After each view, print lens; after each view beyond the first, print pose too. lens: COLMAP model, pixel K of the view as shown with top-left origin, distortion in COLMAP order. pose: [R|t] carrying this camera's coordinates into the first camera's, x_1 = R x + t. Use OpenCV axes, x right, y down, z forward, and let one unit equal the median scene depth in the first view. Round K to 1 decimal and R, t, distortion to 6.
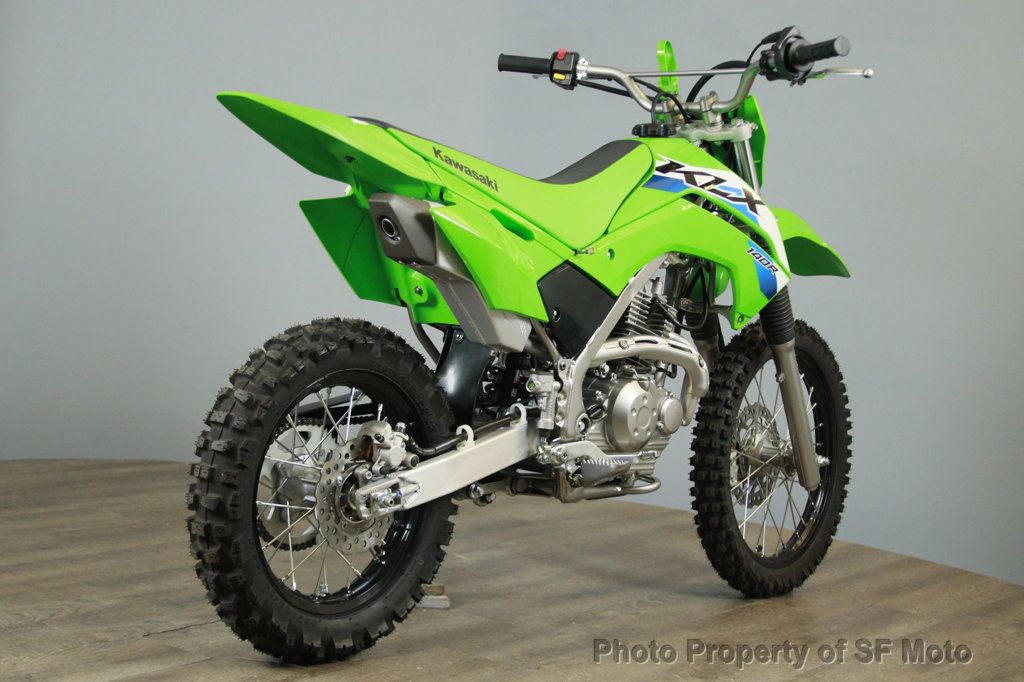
lens RADIAL K [[1941.8, 0, 512.3], [0, 1941.8, 342.0], [0, 0, 1]] dist [0.022068, 0.000000]
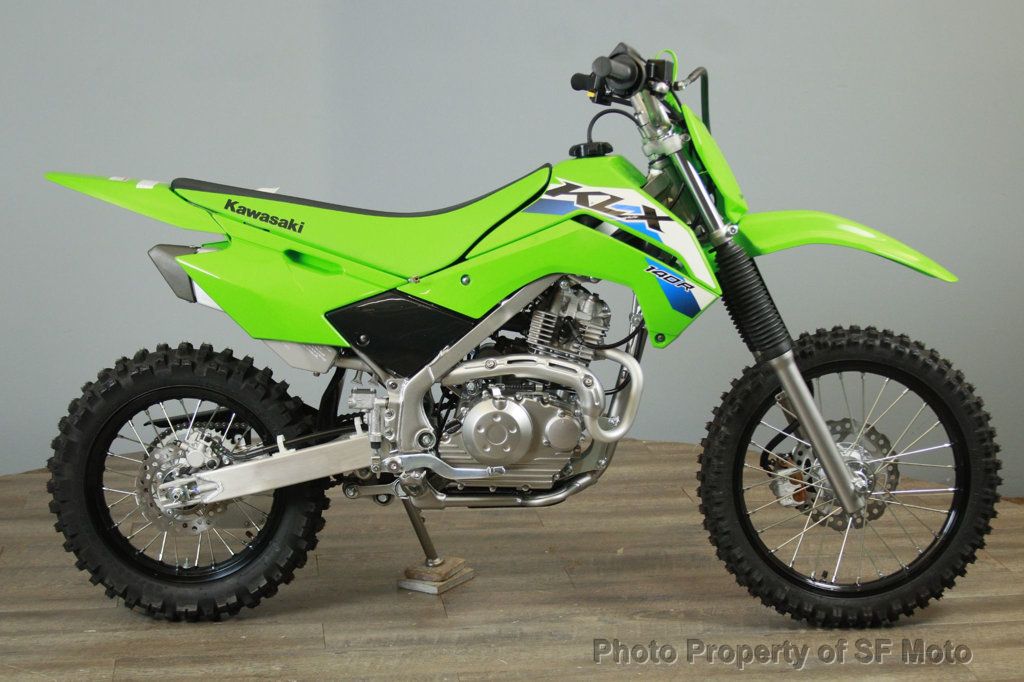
lens RADIAL K [[2123.5, 0, 511.7], [0, 2123.5, 339.6], [0, 0, 1]] dist [0.112181, 0.000000]
pose [[0.615482, 0.024901, -0.787757, 0.944254], [0.013500, 0.999021, 0.042127, -0.058798], [0.788035, -0.036563, 0.614543, 0.292918]]
